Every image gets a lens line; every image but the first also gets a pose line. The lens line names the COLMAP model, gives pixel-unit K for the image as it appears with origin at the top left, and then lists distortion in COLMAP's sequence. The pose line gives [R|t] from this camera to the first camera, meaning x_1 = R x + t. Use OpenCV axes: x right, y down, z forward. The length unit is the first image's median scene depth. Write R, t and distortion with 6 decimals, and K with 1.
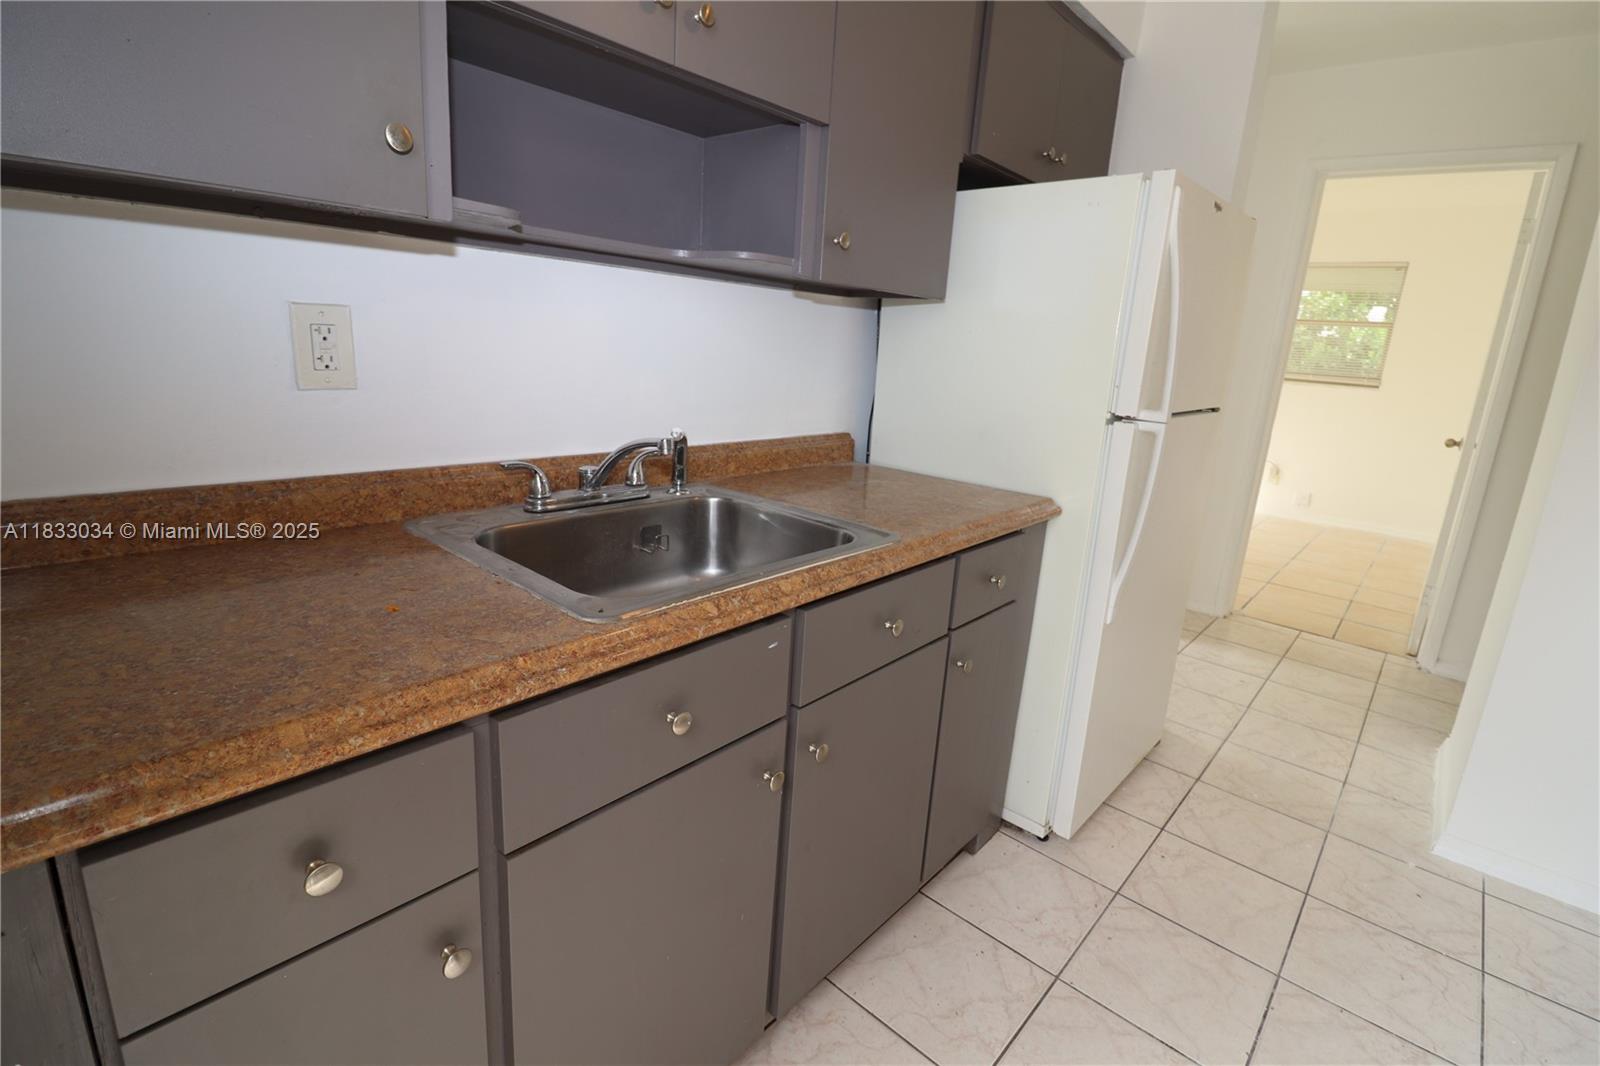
lens RADIAL K [[740.7, 0, 814.4], [0, 740.7, 531.4], [0, 0, 1]] dist [-0.000823, -0.012483]
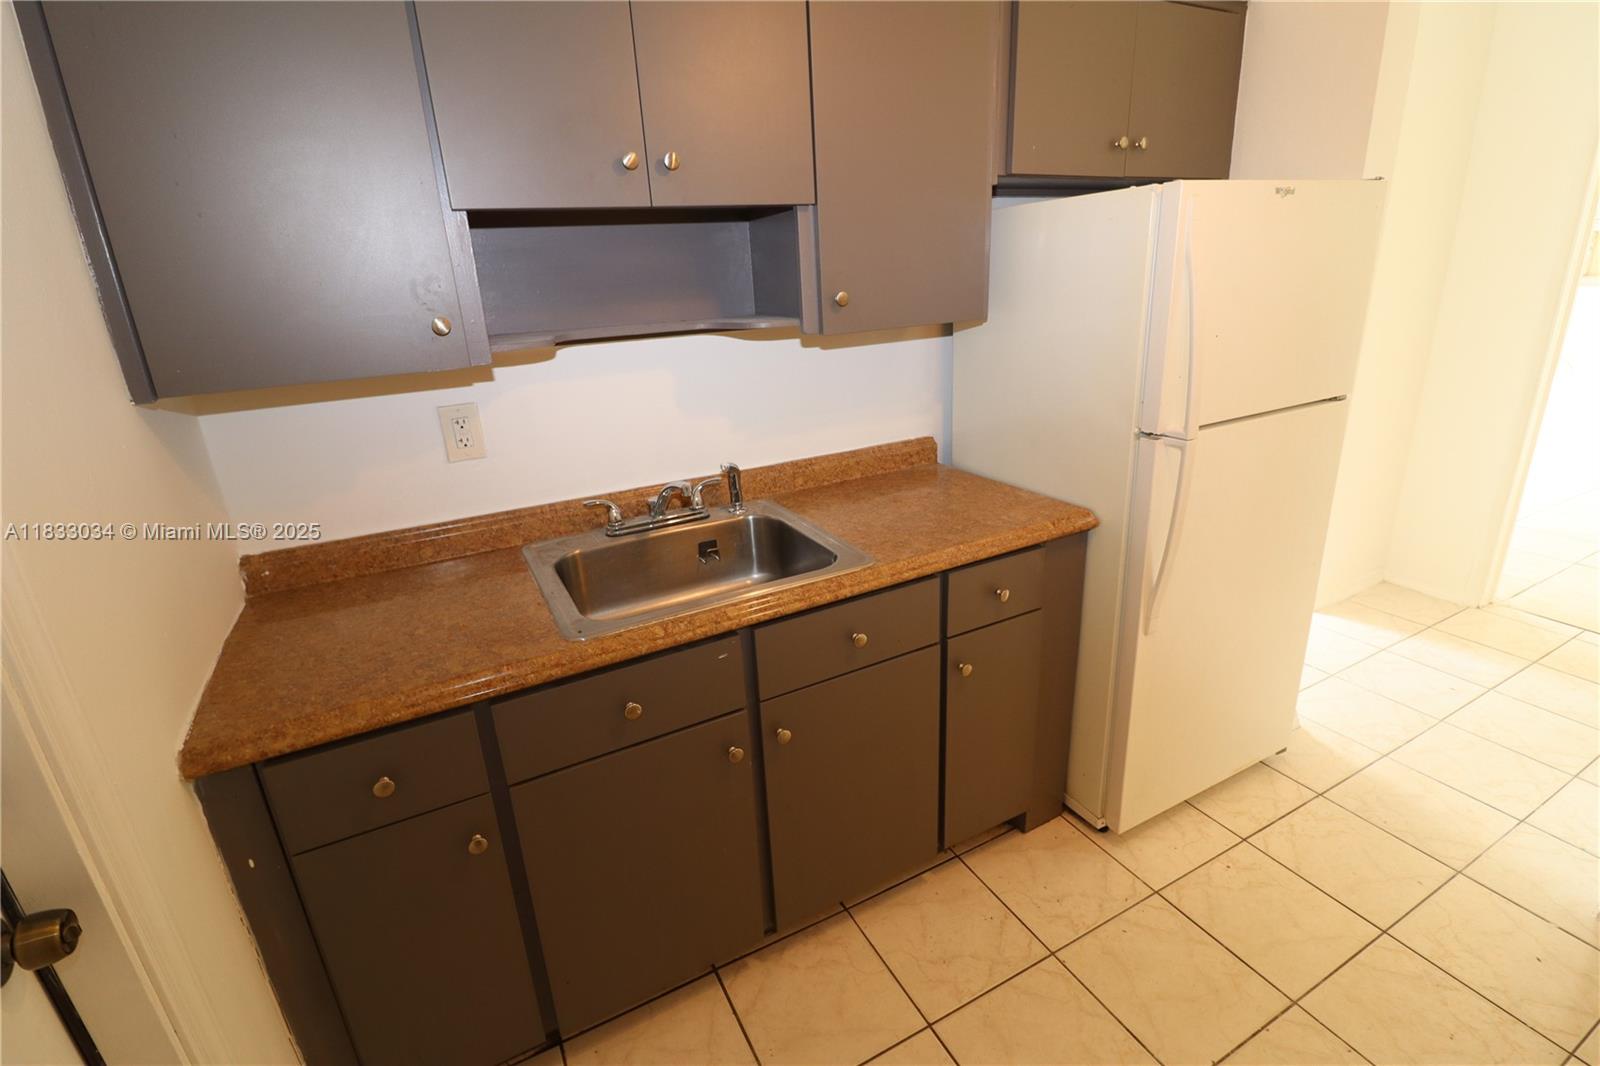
lens RADIAL K [[740.7, 0, 814.9], [0, 740.7, 533.9], [0, 0, 1]] dist [-0.000823, -0.012483]
pose [[0.930883, 0.018077, -0.364870, 0.424853], [0.013277, 0.996441, 0.083242, -0.126188], [0.365076, -0.082333, 0.927330, -0.108072]]
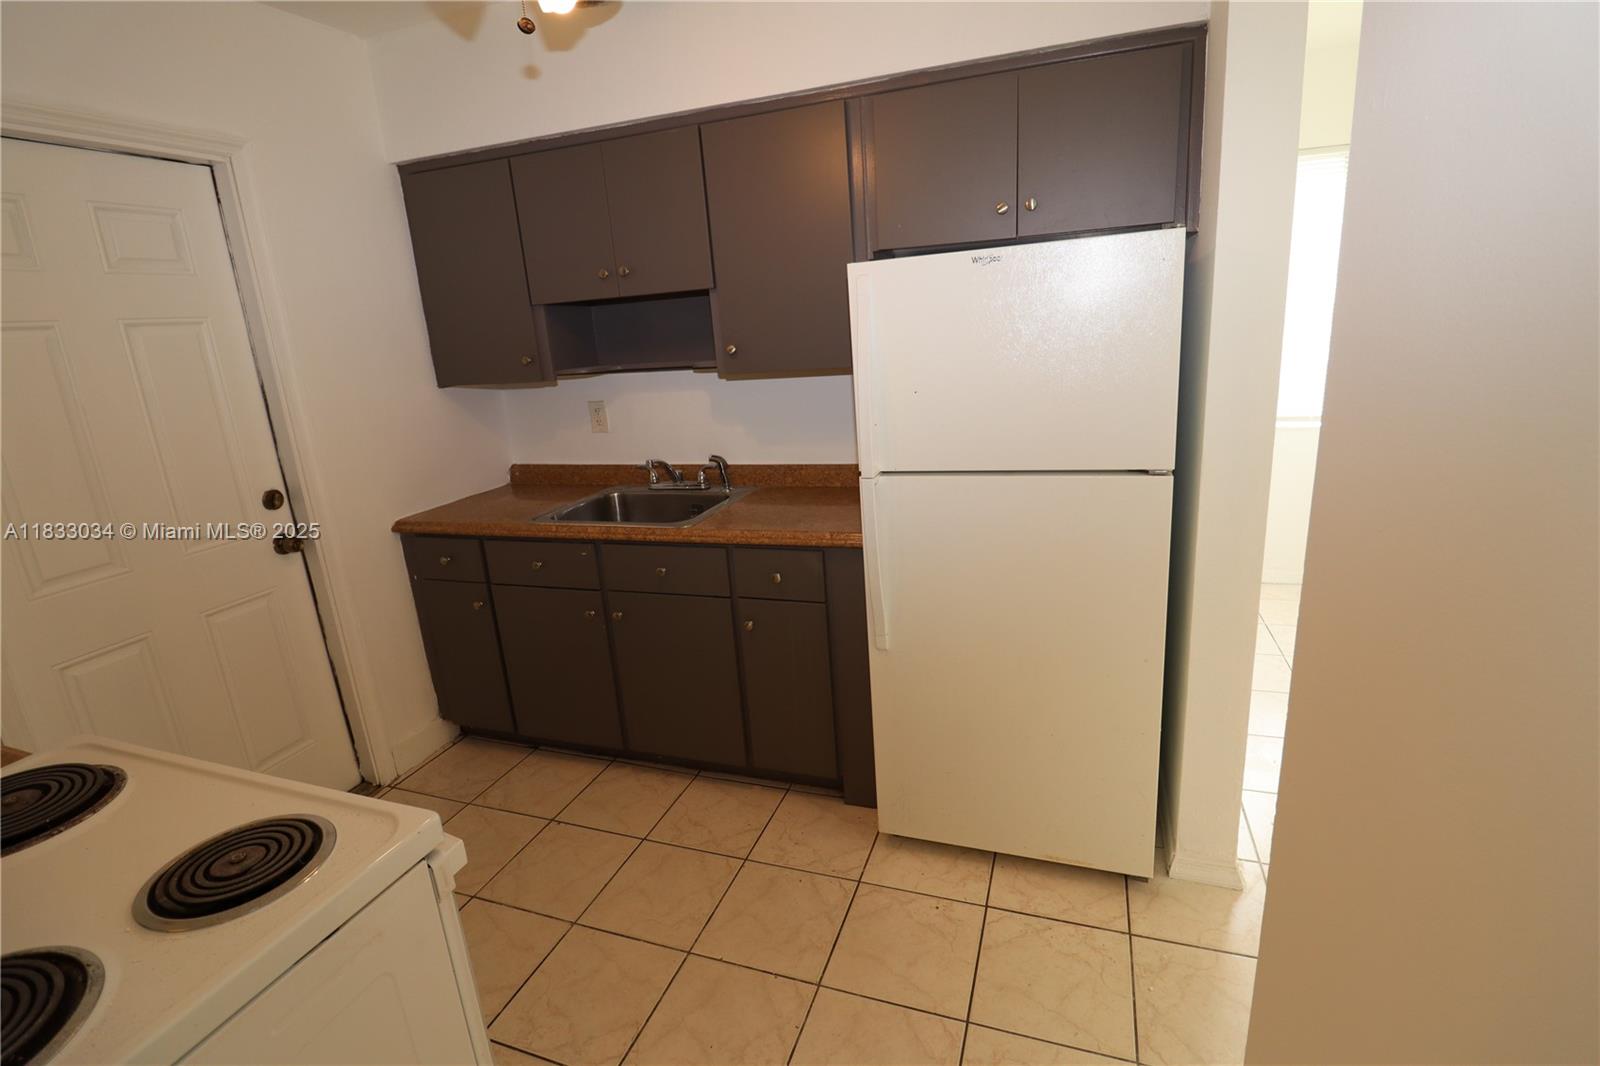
lens RADIAL K [[740.7, 0, 798.8], [0, 740.7, 559.6], [0, 0, 1]] dist [-0.000823, -0.012483]
pose [[0.359782, 0.194818, -0.912471, 1.682502], [-0.151587, 0.977170, 0.148862, -0.197377], [0.920640, 0.084761, 0.381100, 0.549804]]
